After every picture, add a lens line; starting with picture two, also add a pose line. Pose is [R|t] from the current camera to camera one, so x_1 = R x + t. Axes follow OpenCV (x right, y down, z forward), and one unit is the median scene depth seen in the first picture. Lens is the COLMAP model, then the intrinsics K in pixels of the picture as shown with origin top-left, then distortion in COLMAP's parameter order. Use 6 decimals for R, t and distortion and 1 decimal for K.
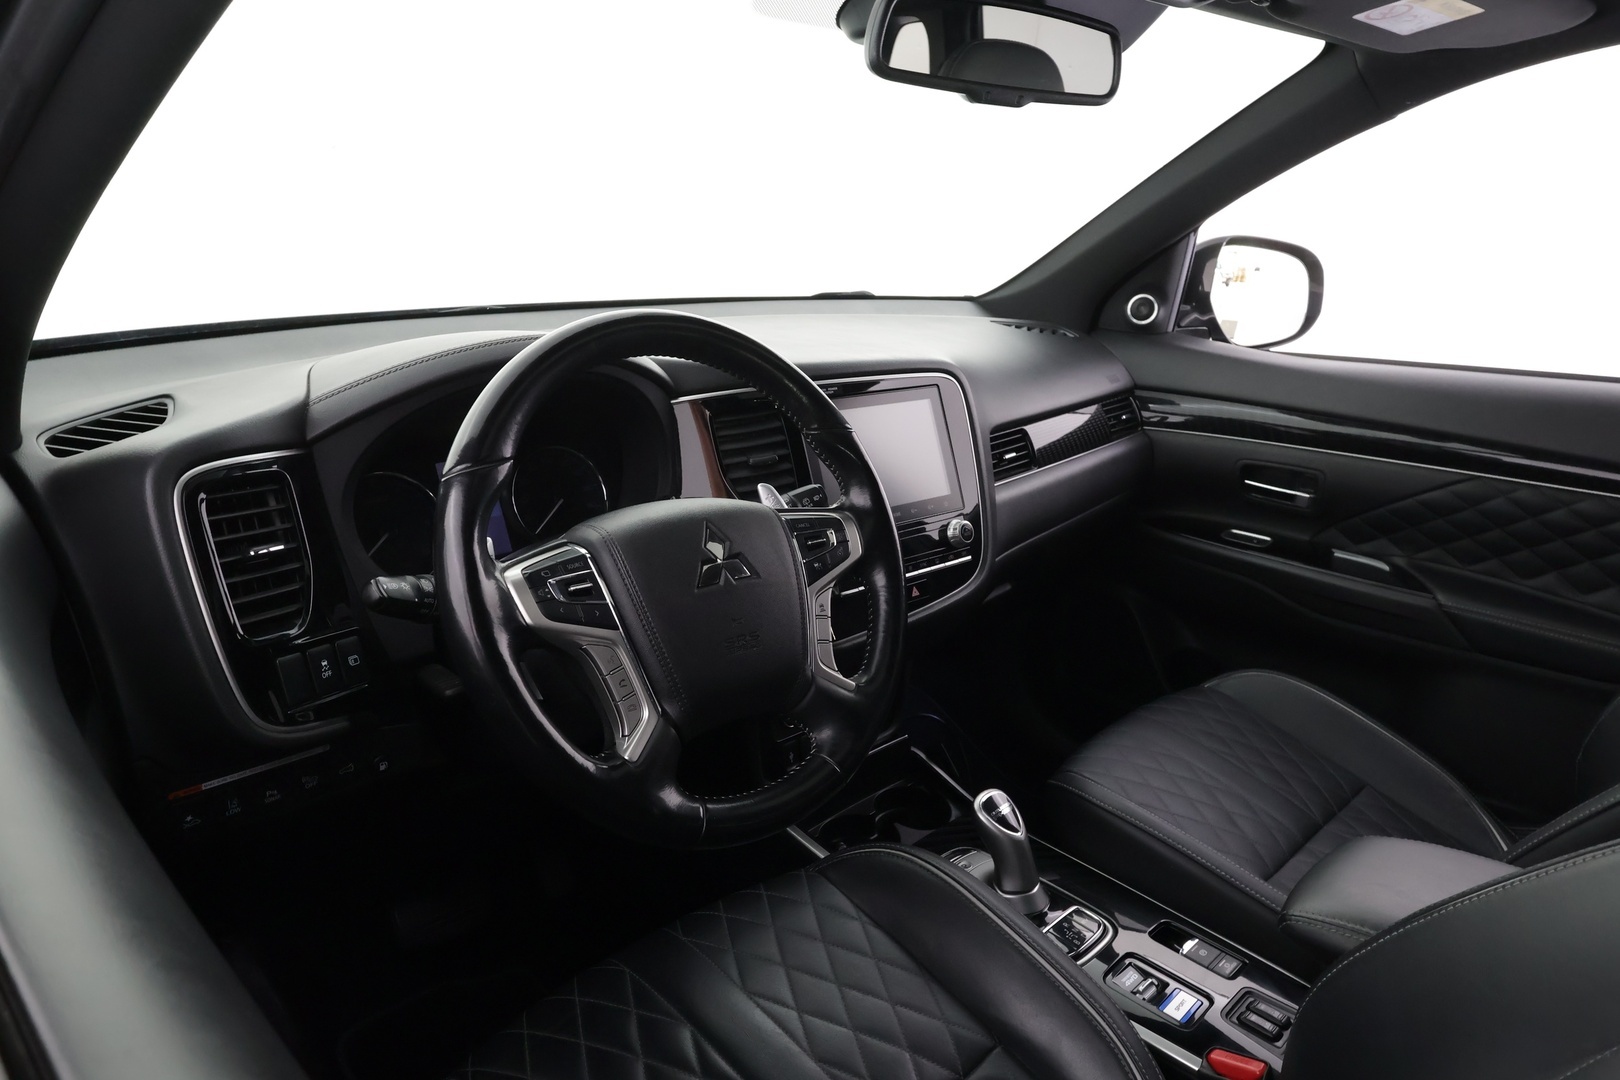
lens RADIAL K [[978.4, 0, 810.0], [0, 978.4, 540.0], [0, 0, 1]] dist [0.000795, 0.000961]
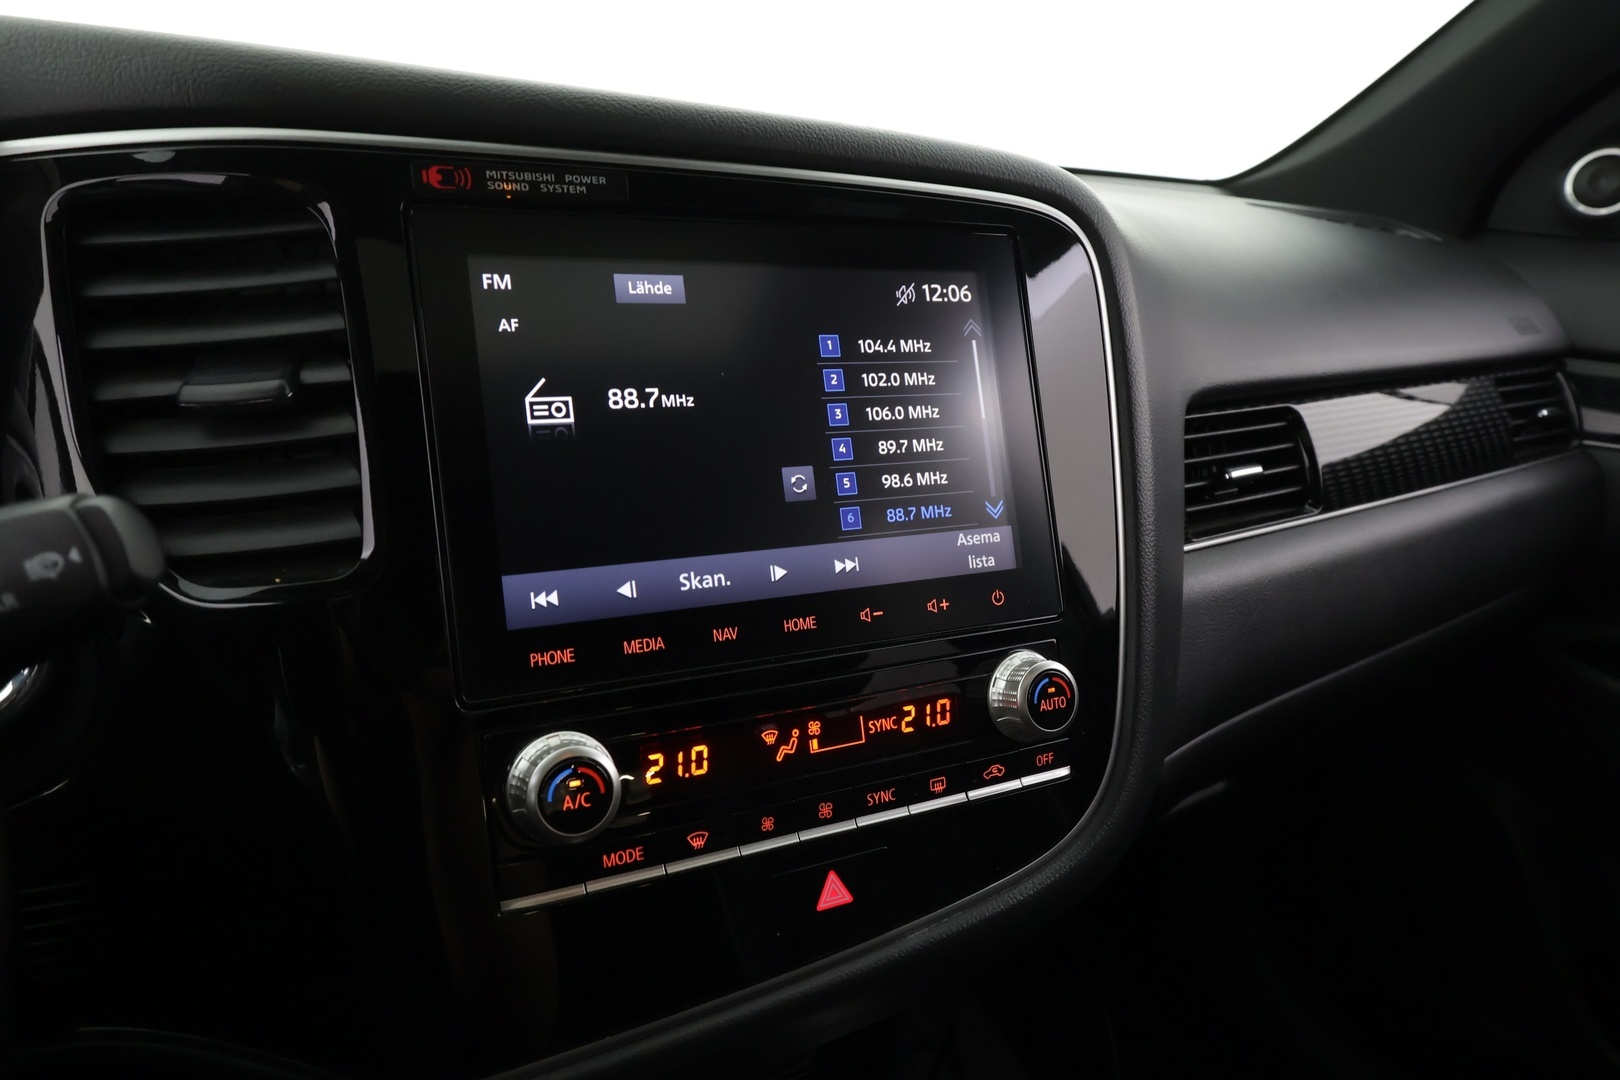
lens RADIAL K [[1076.1, 0, 810.0], [0, 1076.1, 540.0], [0, 0, 1]] dist [0.003571, 0.005502]
pose [[0.972526, 0.098661, -0.210855, 0.133793], [-0.100482, 0.994937, 0.002089, -0.045293], [0.209993, 0.019156, 0.977515, 0.569566]]
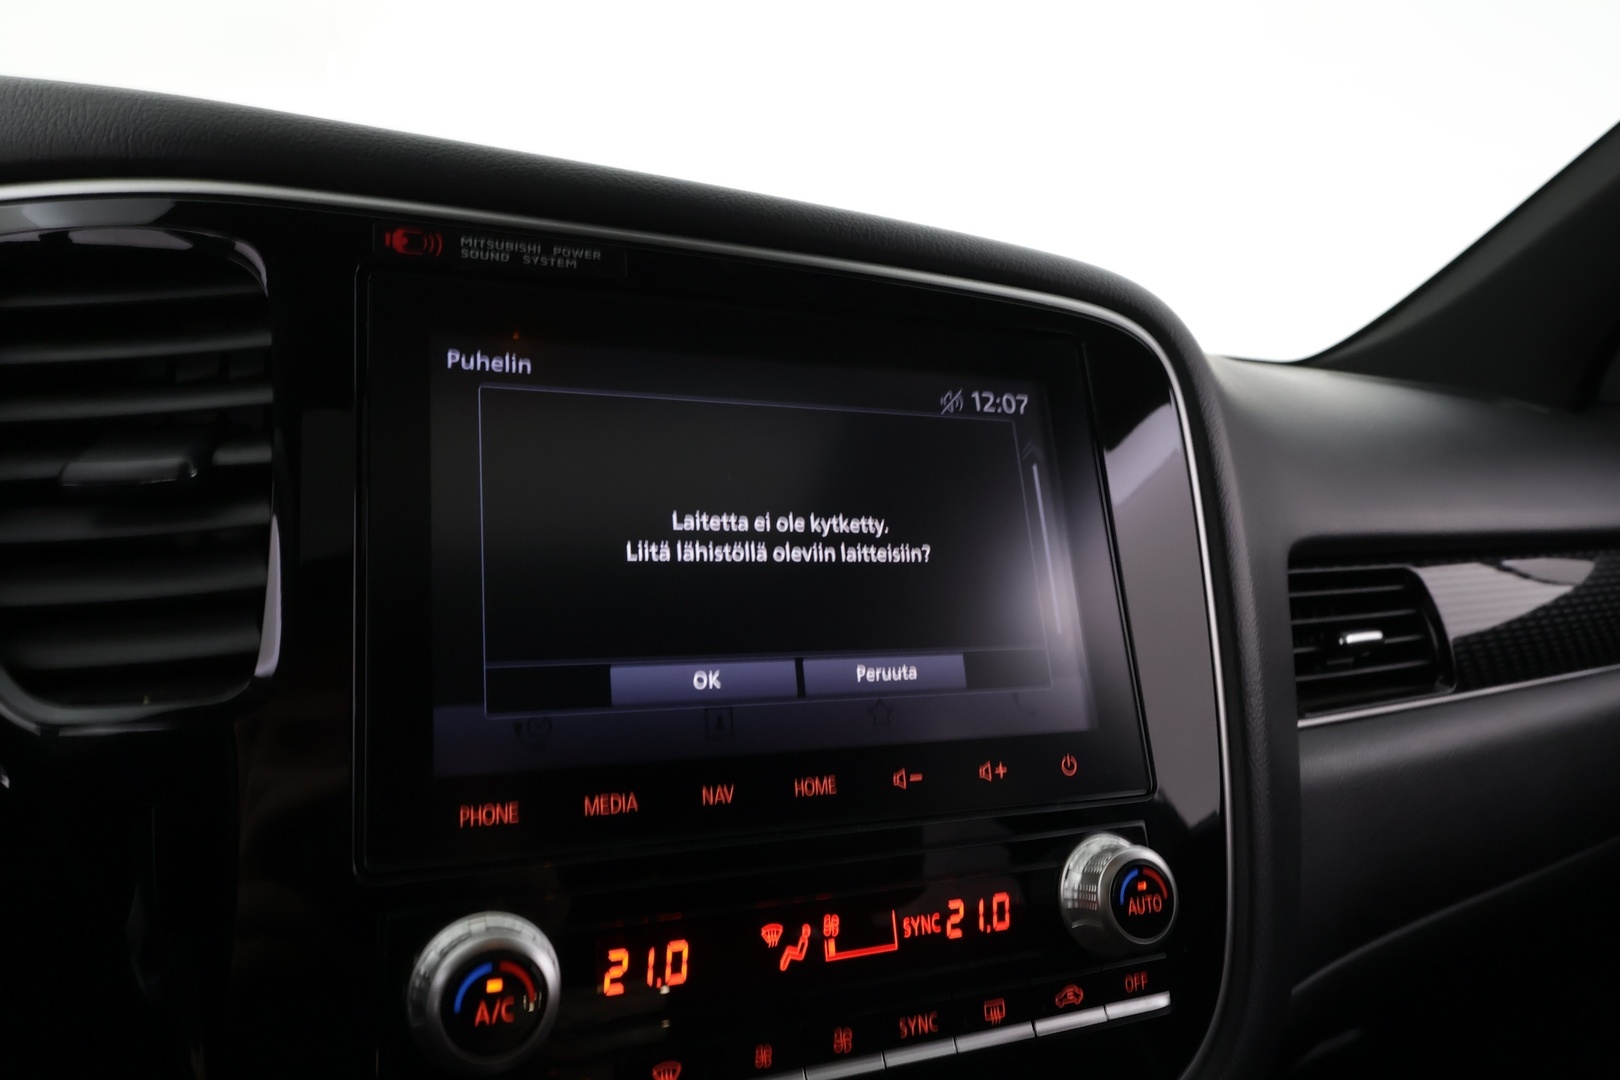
lens RADIAL K [[1076.1, 0, 810.0], [0, 1076.1, 540.0], [0, 0, 1]] dist [0.003571, 0.005502]
pose [[0.955021, 0.066529, -0.288979, 0.133889], [-0.123012, 0.975586, -0.181934, -0.031623], [0.269820, 0.209298, 0.939889, 0.624846]]
